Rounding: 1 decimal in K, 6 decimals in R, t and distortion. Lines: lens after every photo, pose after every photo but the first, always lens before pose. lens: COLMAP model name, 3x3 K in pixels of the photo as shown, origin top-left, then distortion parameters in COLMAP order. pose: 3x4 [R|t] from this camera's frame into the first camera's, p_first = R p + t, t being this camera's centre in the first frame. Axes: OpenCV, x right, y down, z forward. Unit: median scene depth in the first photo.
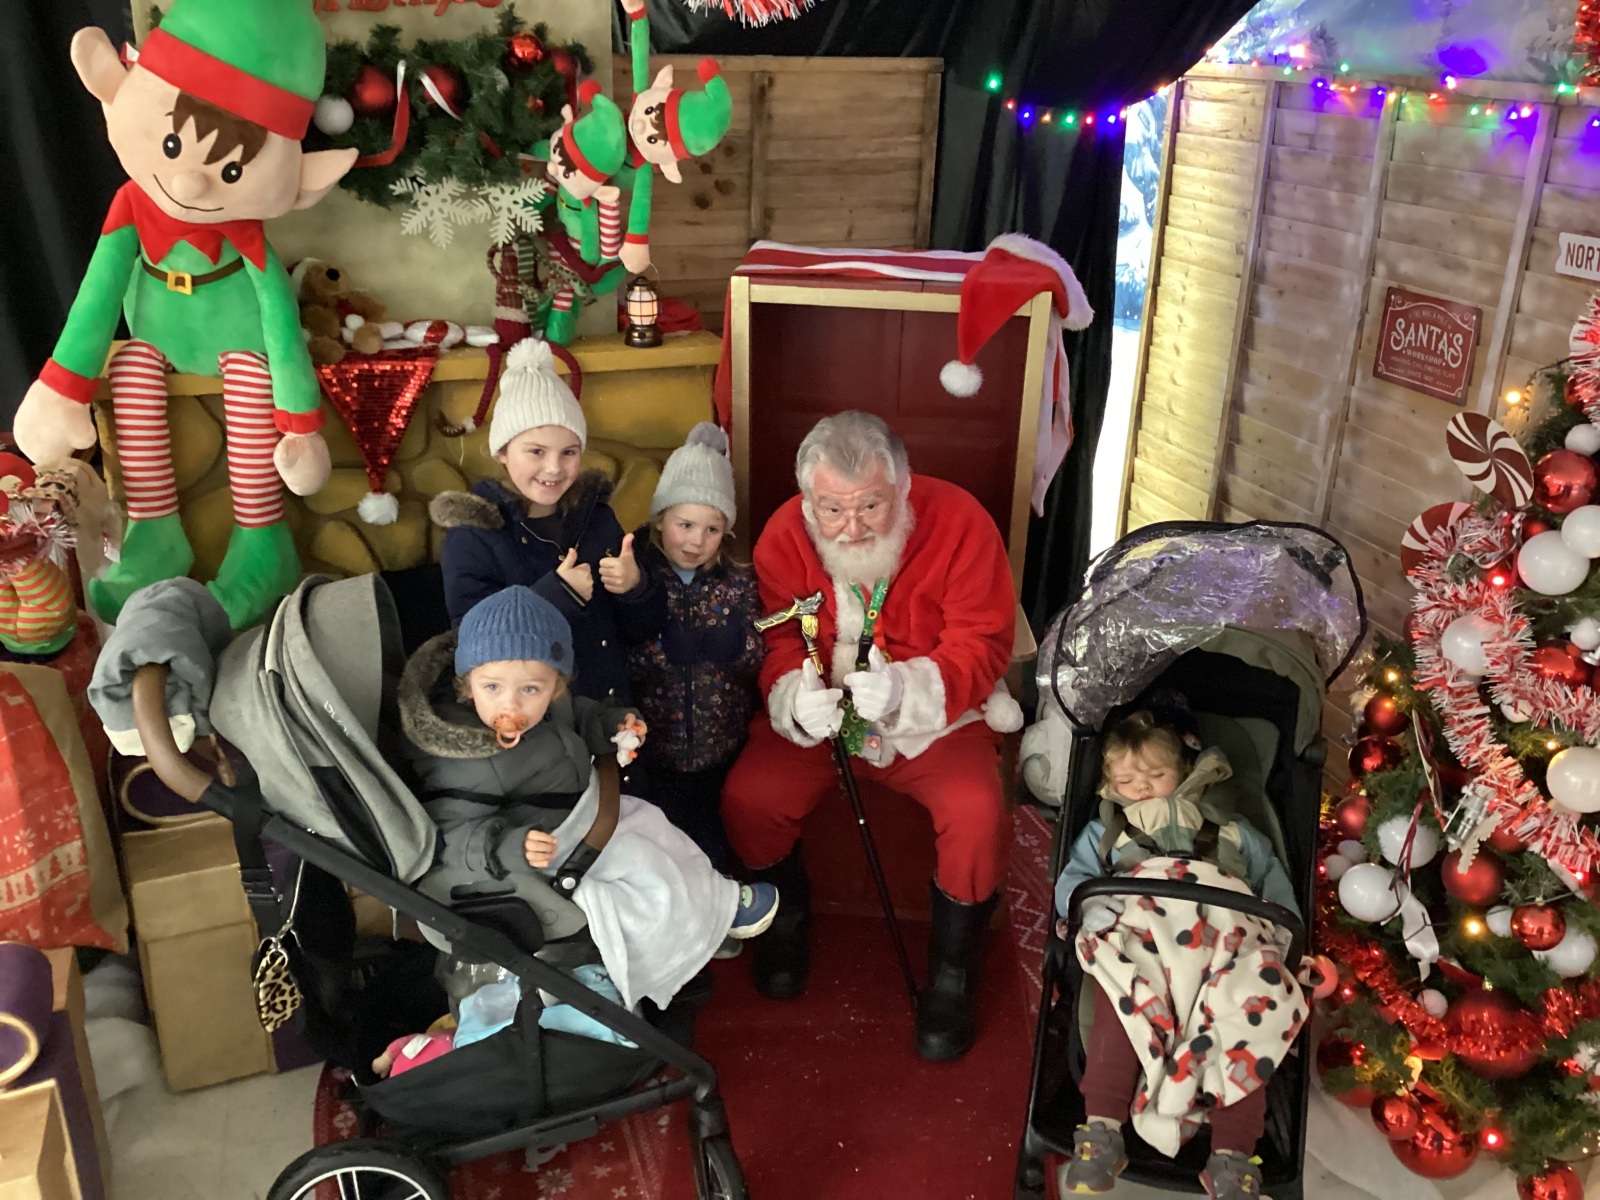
lens RADIAL K [[1442.7, 0, 801.8], [0, 1442.7, 606.5], [0, 0, 1]] dist [0.111951, -0.245878]
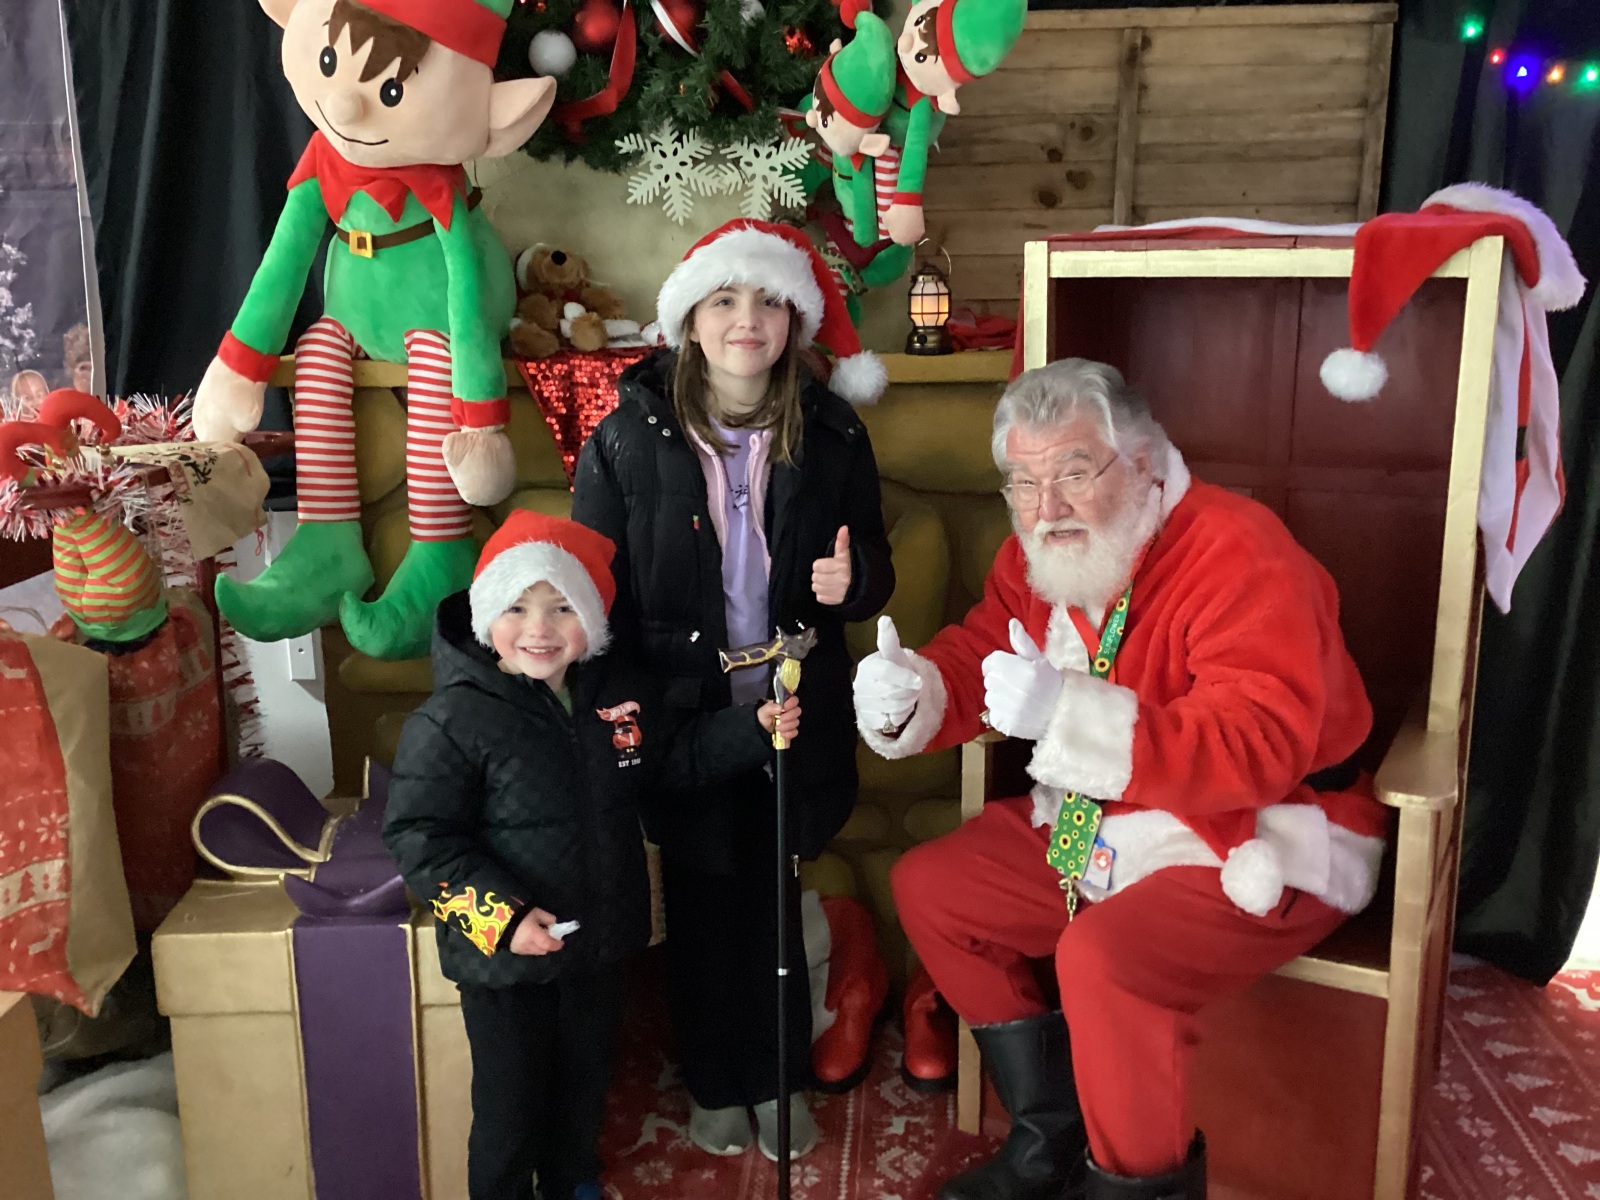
lens RADIAL K [[1436.2, 0, 800.7], [0, 1436.2, 603.9], [0, 0, 1]] dist [0.098038, -0.188725]
pose [[0.922045, 0.054872, -0.383173, 0.136399], [-0.114689, 0.984180, -0.135042, 0.065180], [0.369701, 0.168461, 0.913752, 0.312472]]
